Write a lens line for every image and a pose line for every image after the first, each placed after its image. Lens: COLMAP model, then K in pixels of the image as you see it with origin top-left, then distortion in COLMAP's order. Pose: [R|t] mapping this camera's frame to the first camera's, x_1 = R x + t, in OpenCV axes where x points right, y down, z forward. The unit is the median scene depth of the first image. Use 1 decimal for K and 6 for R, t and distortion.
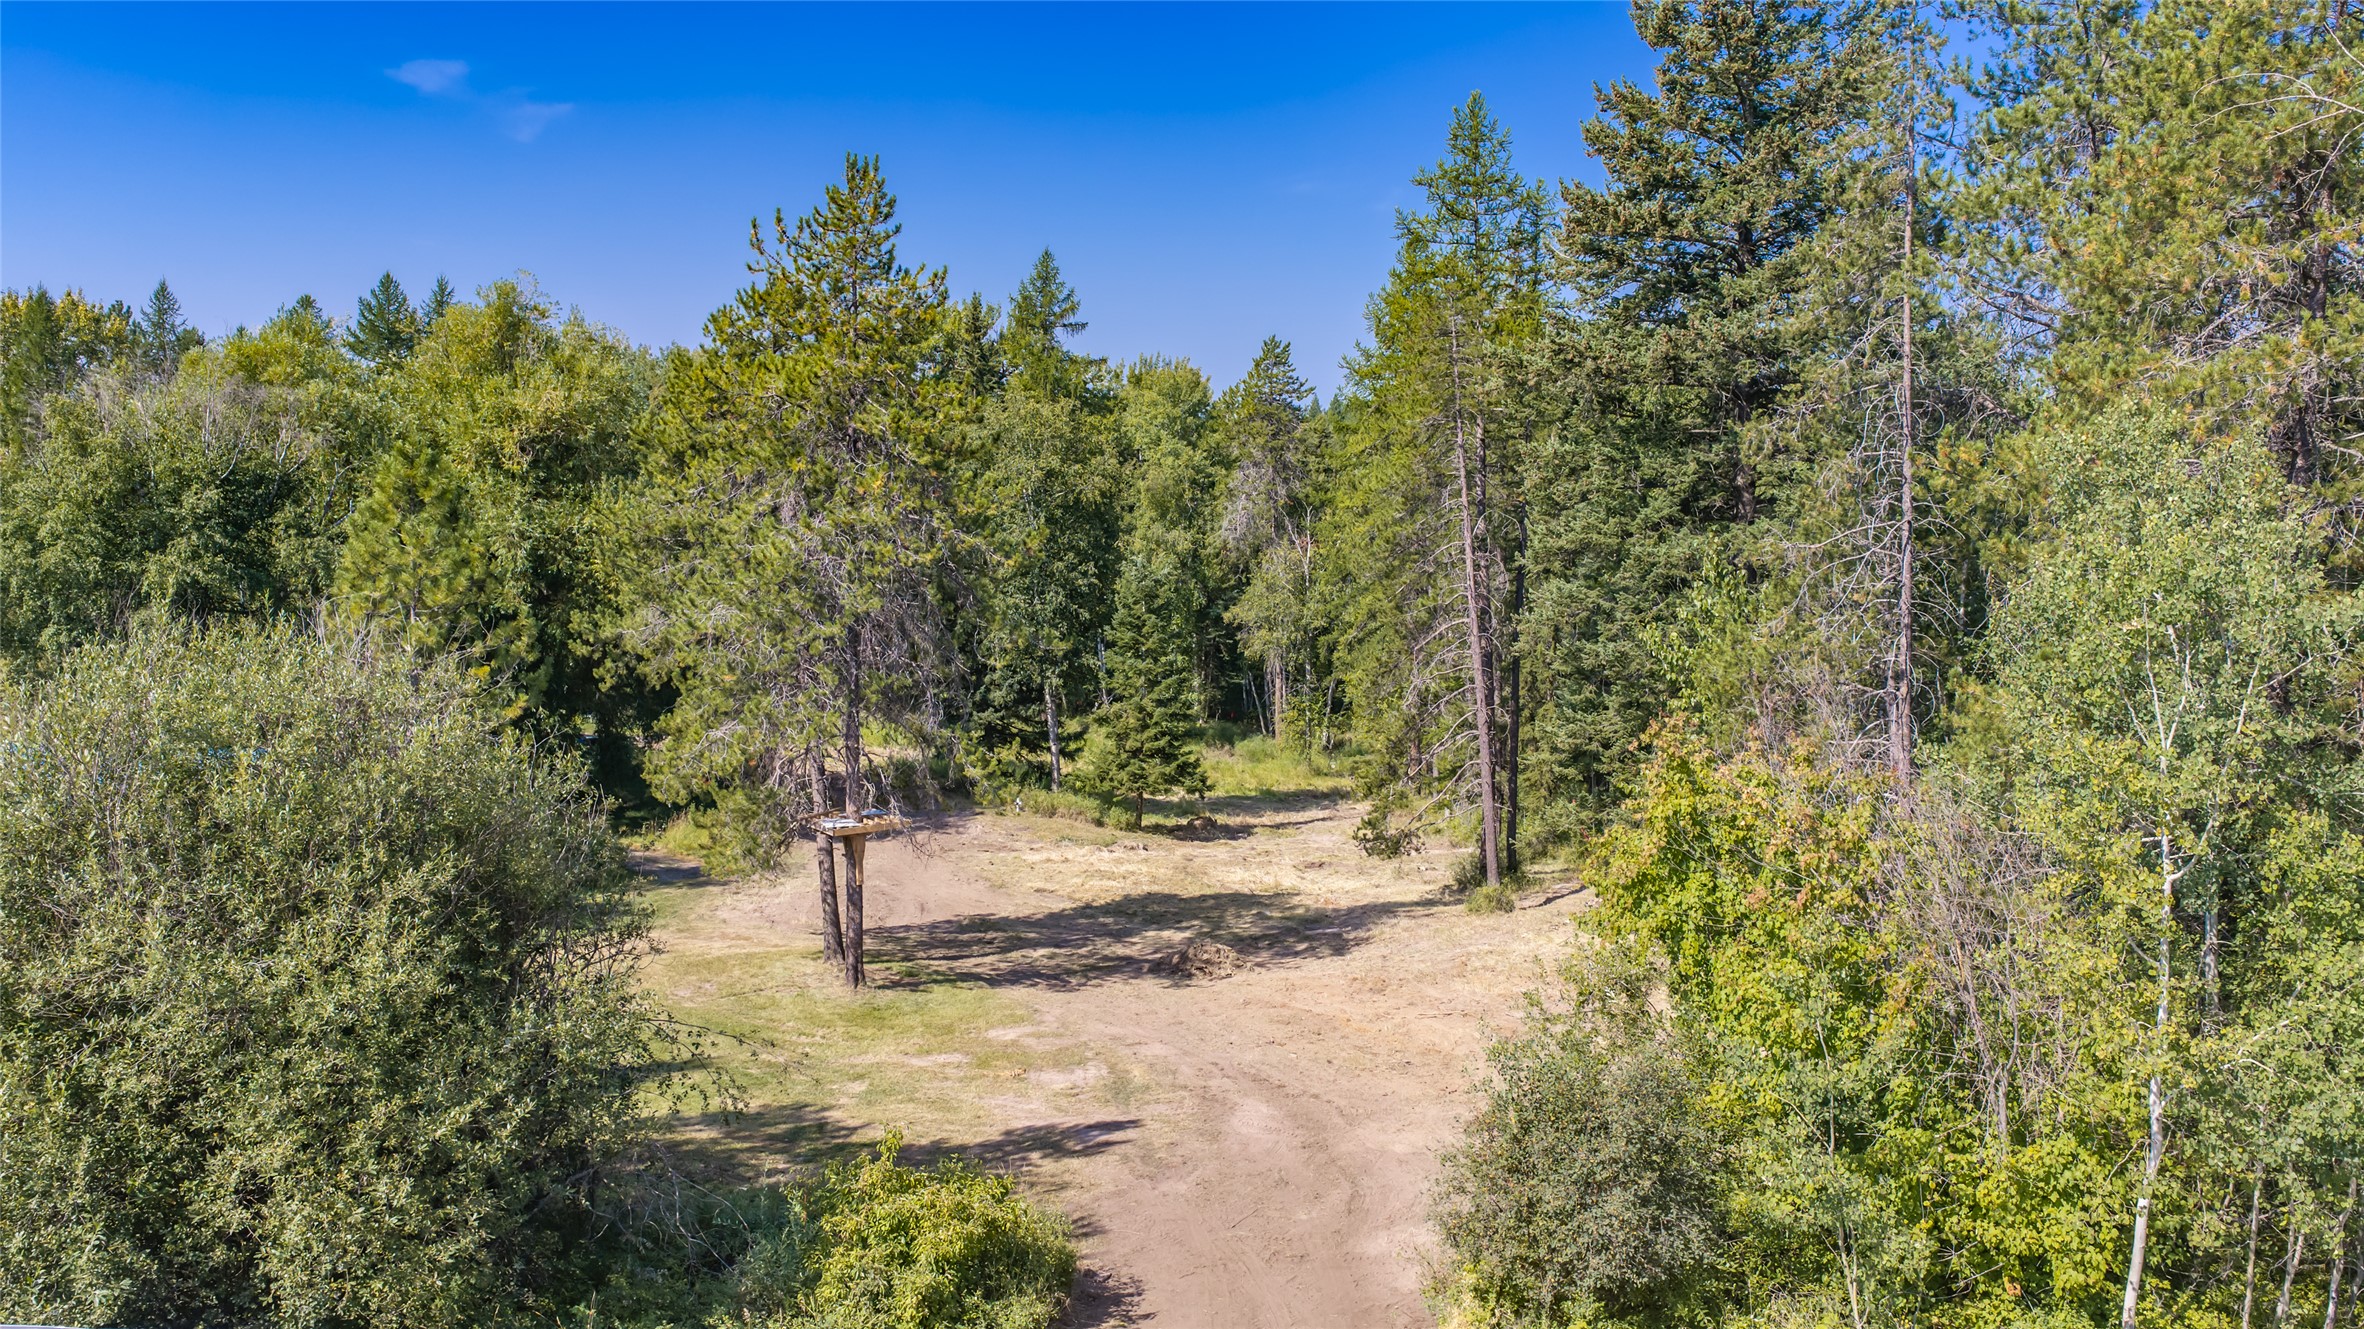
lens RADIAL K [[1944.3, 0, 1182.3], [0, 1944.3, 683.5], [0, 0, 1]] dist [0.025377, -0.043514]
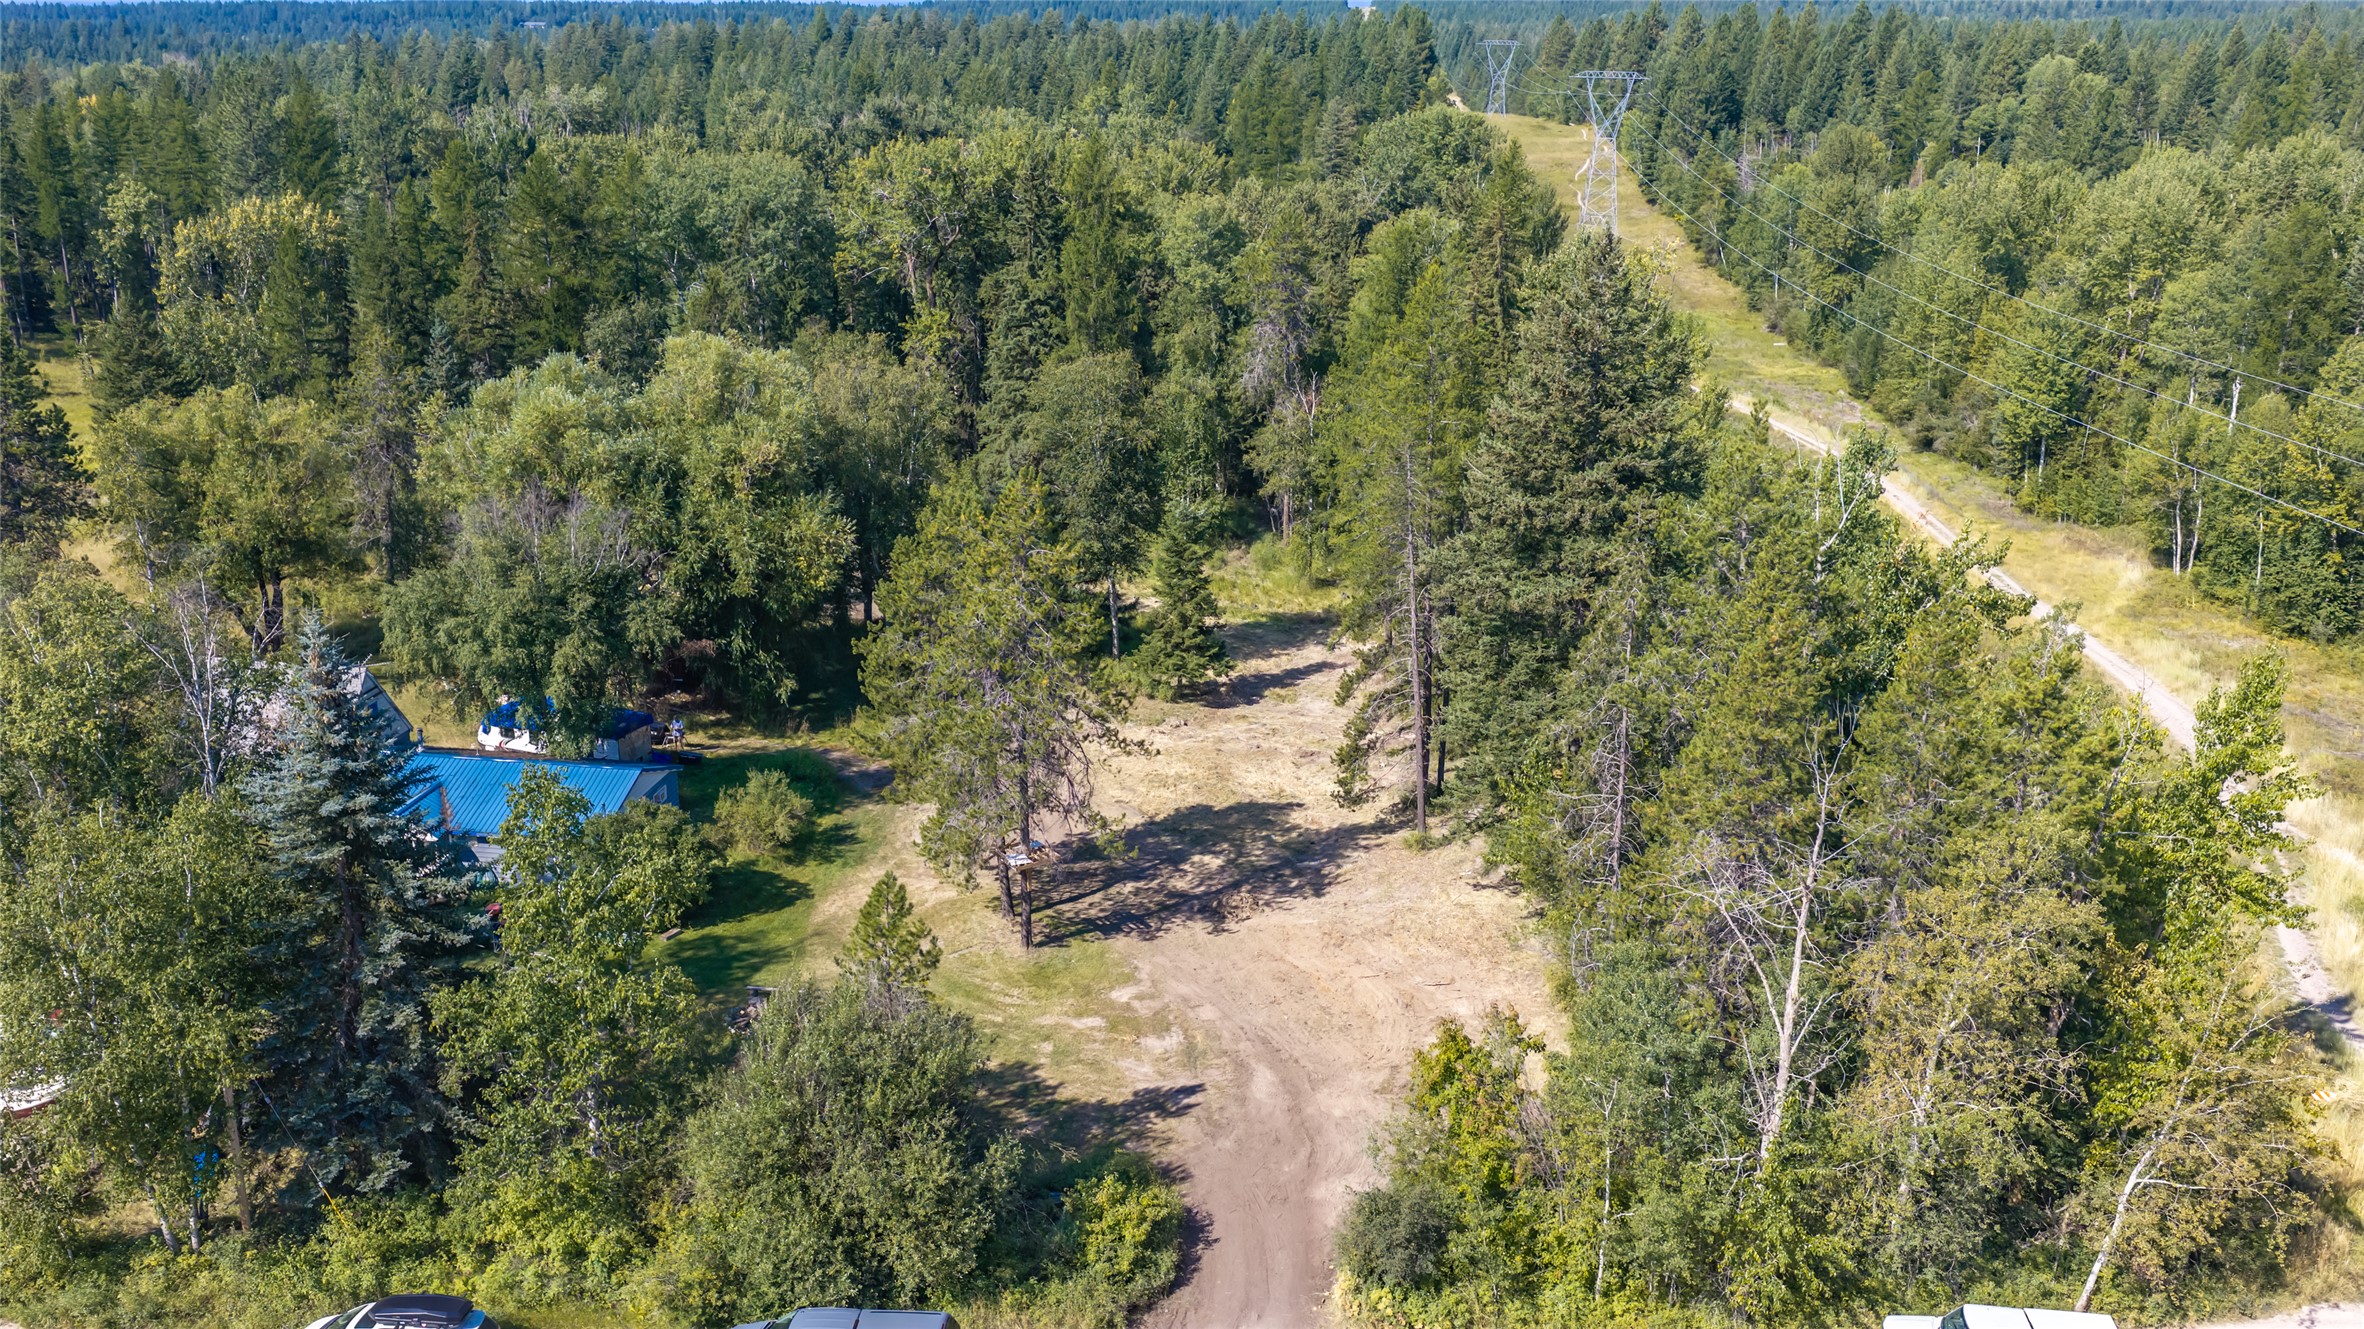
lens RADIAL K [[1944.3, 0, 1192.0], [0, 1944.3, 679.9], [0, 0, 1]] dist [0.025377, -0.043514]
pose [[0.999945, 0.010252, 0.002333, -0.030337], [-0.010514, 0.973368, 0.229006, -0.435895], [0.000077, -0.229018, 0.973422, -0.558687]]
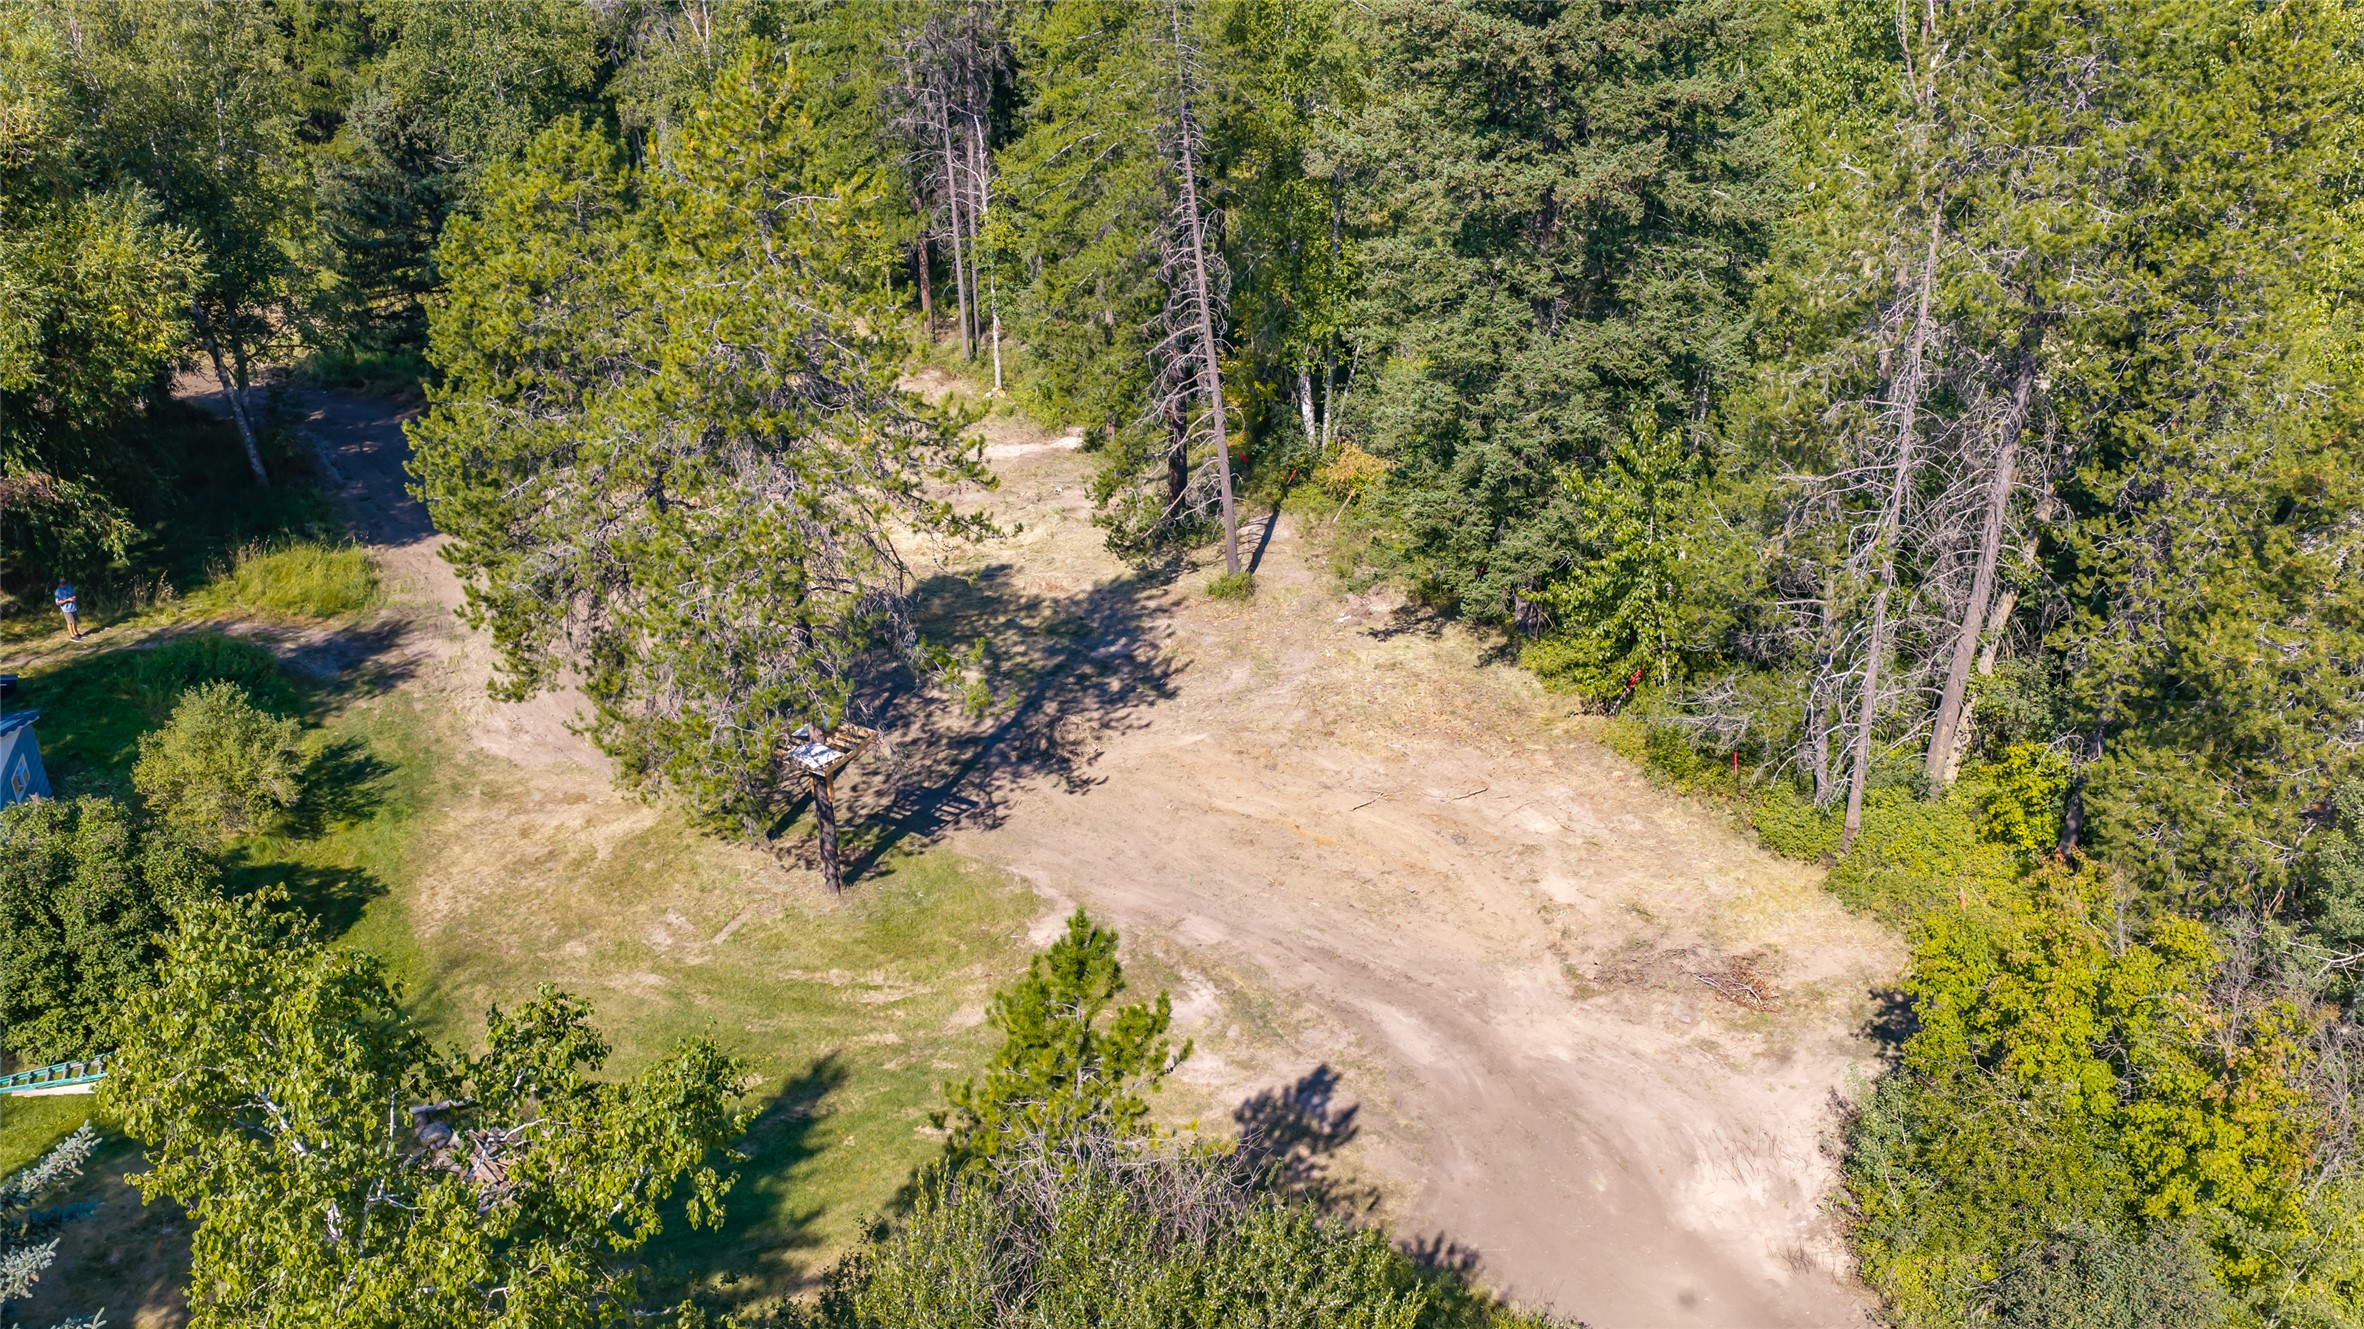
lens RADIAL K [[1944.3, 0, 1181.7], [0, 1944.3, 670.3], [0, 0, 1]] dist [0.025377, -0.043514]
pose [[0.898674, -0.198789, 0.390984, -0.360261], [0.039716, 0.924618, 0.378819, -0.306637], [-0.436816, -0.324906, 0.838825, 0.115643]]
